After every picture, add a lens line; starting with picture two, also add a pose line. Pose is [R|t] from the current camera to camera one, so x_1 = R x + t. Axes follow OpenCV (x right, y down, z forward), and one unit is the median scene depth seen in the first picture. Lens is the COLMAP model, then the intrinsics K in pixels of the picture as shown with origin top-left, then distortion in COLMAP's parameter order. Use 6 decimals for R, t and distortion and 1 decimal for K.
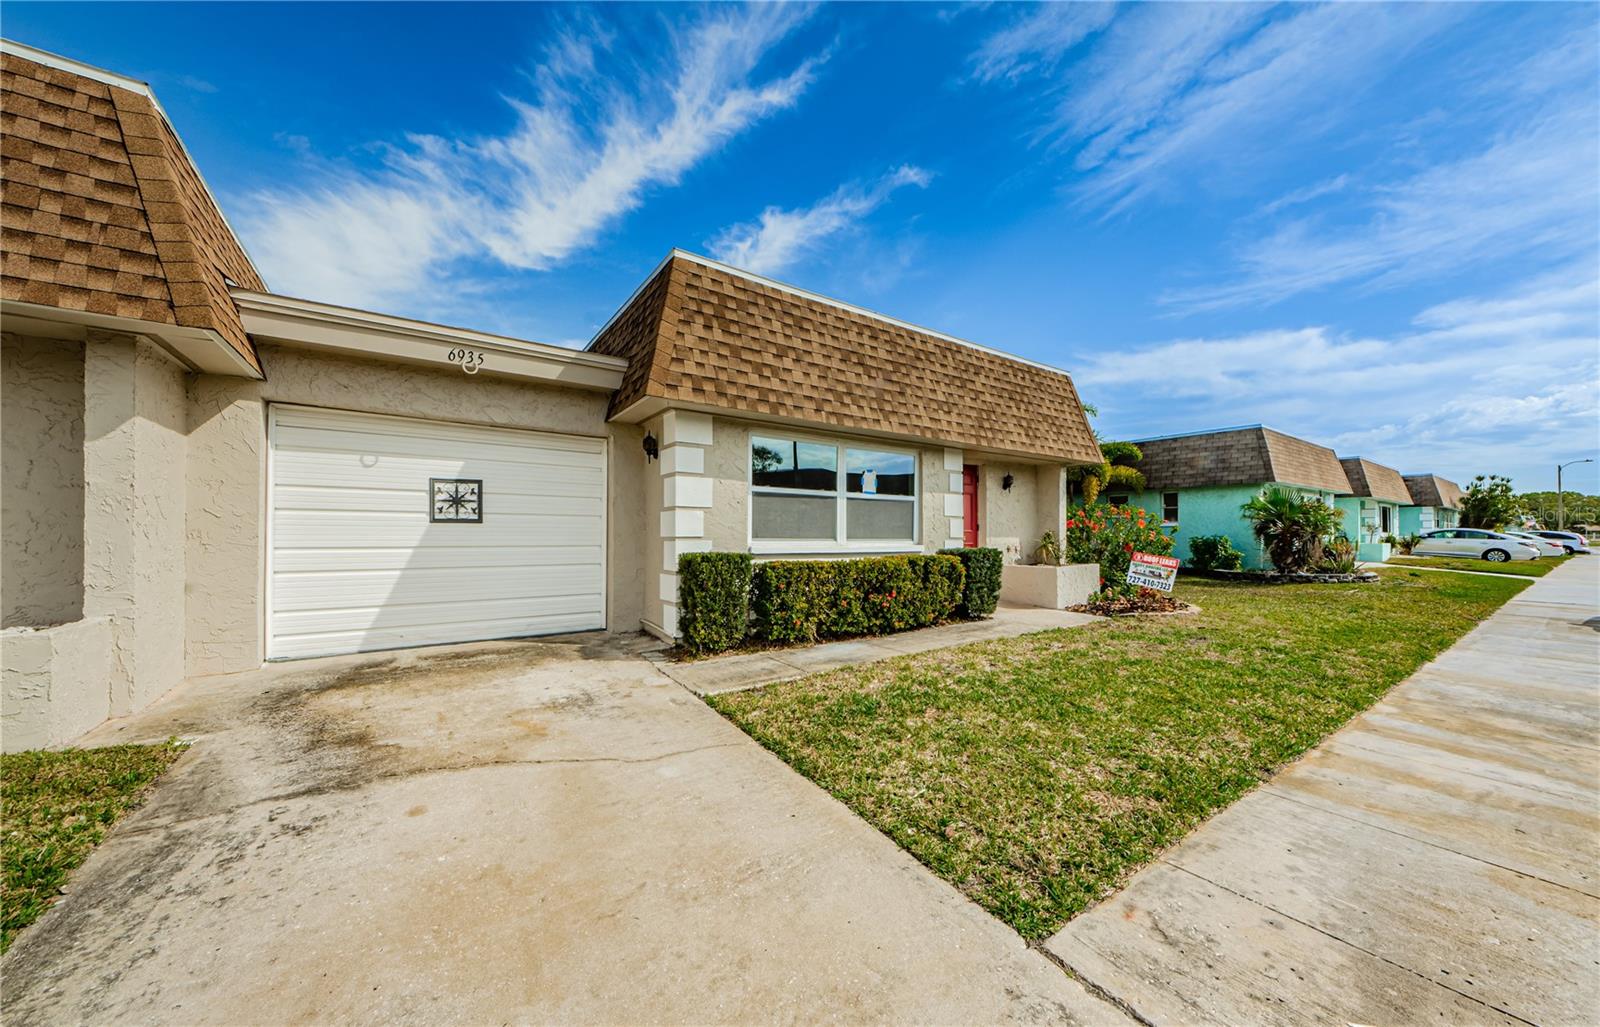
lens RADIAL K [[553.0, 0, 800.0], [0, 553.0, 513.5], [0, 0, 1]] dist [0.022553, -0.007778]
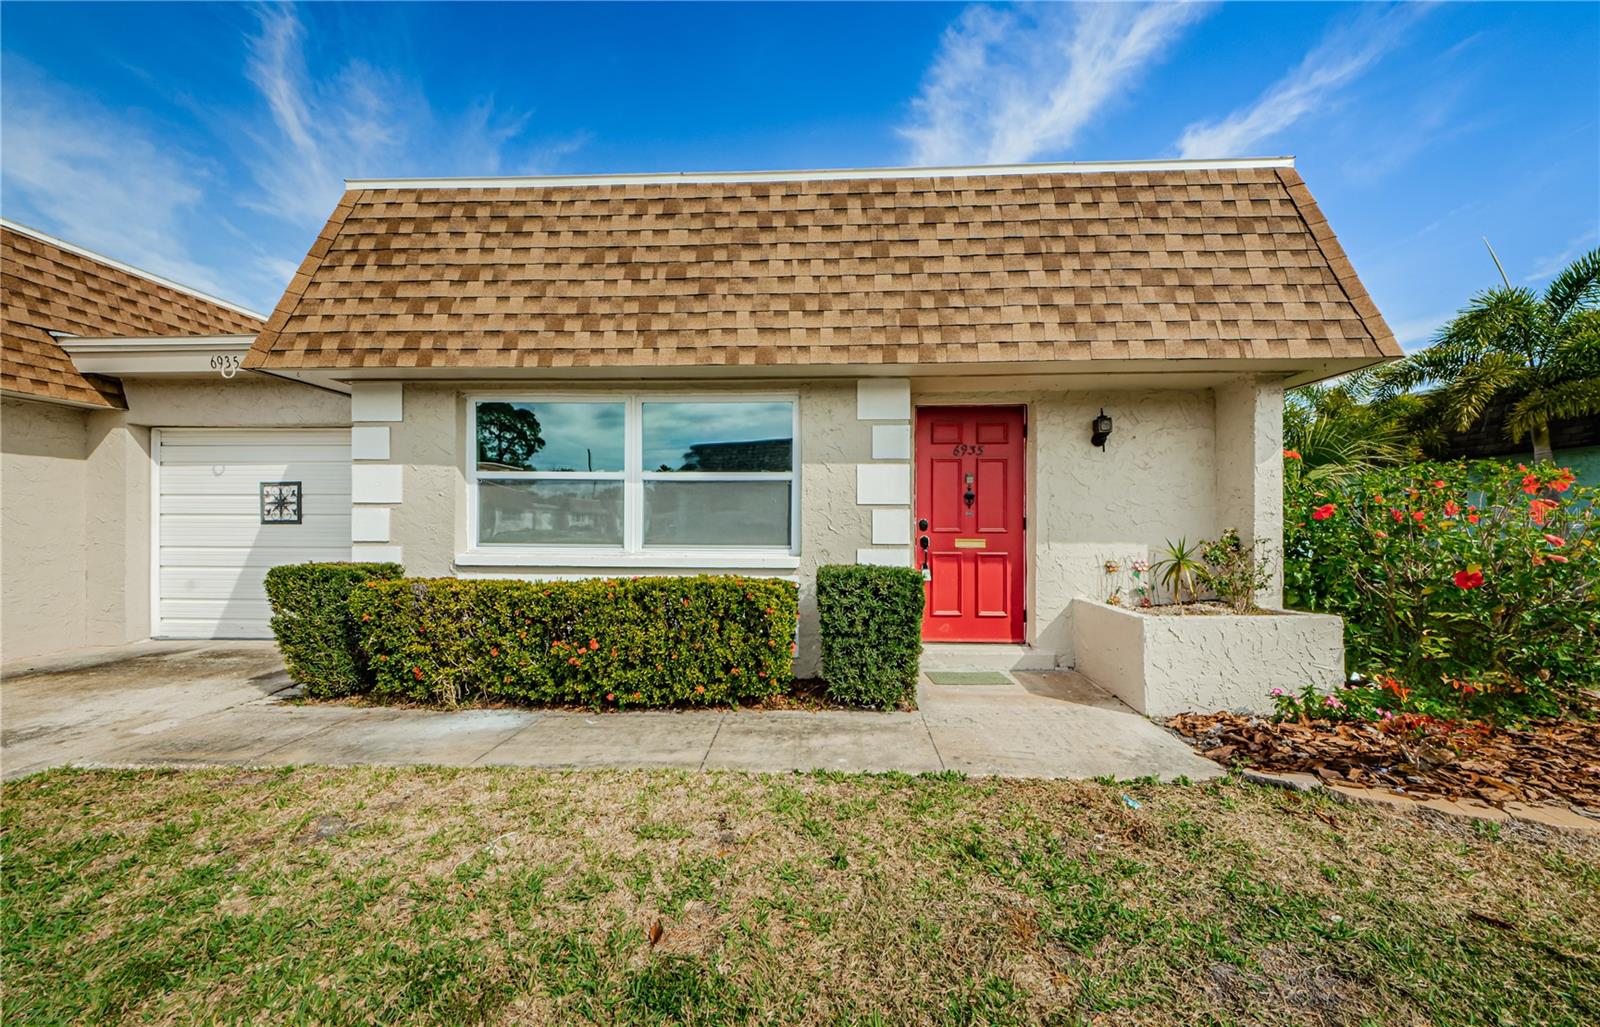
lens RADIAL K [[553.0, 0, 800.0], [0, 553.0, 513.5], [0, 0, 1]] dist [0.022553, -0.007778]
pose [[0.792644, -0.013920, -0.609525, 0.703886], [0.023014, 0.999710, 0.007097, 0.010477], [0.609250, -0.019653, 0.792735, 0.682451]]
